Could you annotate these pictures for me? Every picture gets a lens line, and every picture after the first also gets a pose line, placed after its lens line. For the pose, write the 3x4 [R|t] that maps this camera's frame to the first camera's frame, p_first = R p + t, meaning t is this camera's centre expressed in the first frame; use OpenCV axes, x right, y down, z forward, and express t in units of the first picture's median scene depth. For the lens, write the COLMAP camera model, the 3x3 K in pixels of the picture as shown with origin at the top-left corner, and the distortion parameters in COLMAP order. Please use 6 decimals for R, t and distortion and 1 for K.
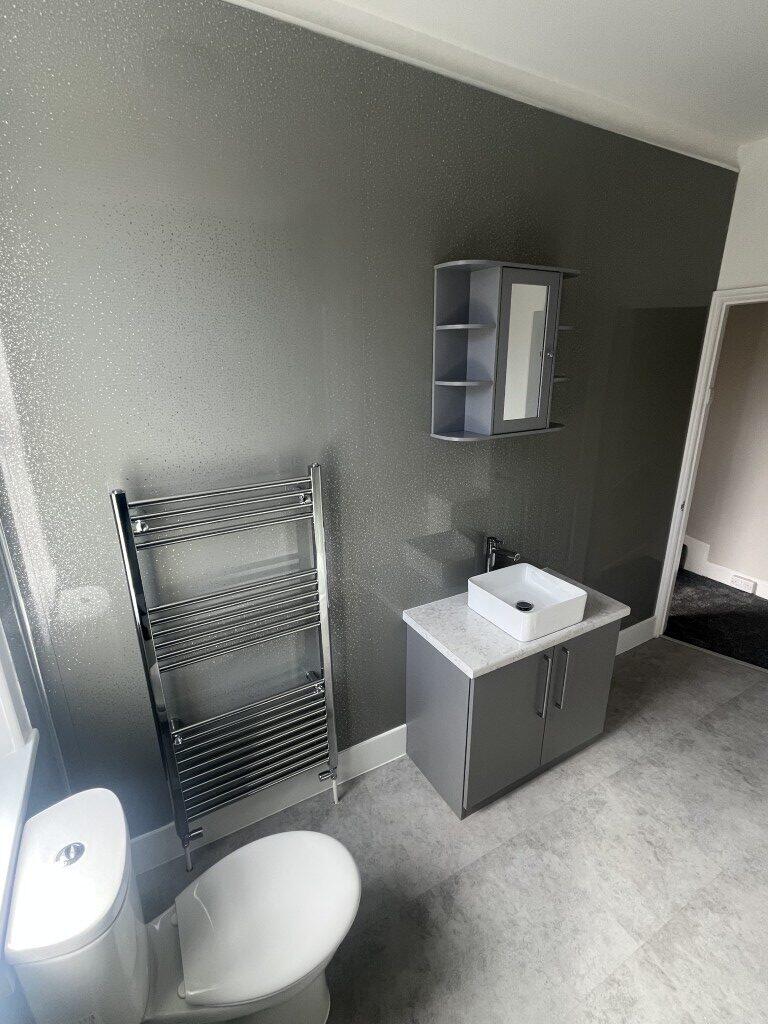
lens RADIAL K [[481.9, 0, 384.8], [0, 481.9, 511.8], [0, 0, 1]] dist [-0.000449, -0.000046]
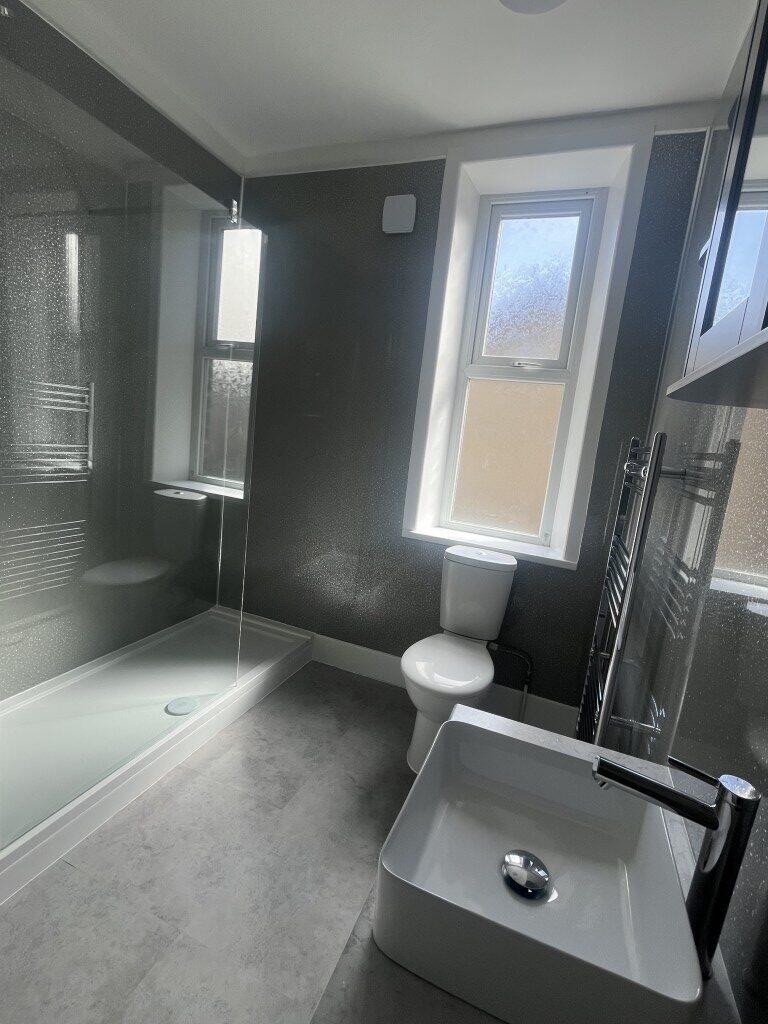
lens RADIAL K [[481.9, 0, 383.4], [0, 481.9, 511.4], [0, 0, 1]] dist [-0.000449, -0.000046]
pose [[-0.770080, 0.027921, -0.637337, 0.756501], [-0.294594, 0.870579, 0.394090, -0.143069], [0.565855, 0.491237, -0.662190, 1.371132]]
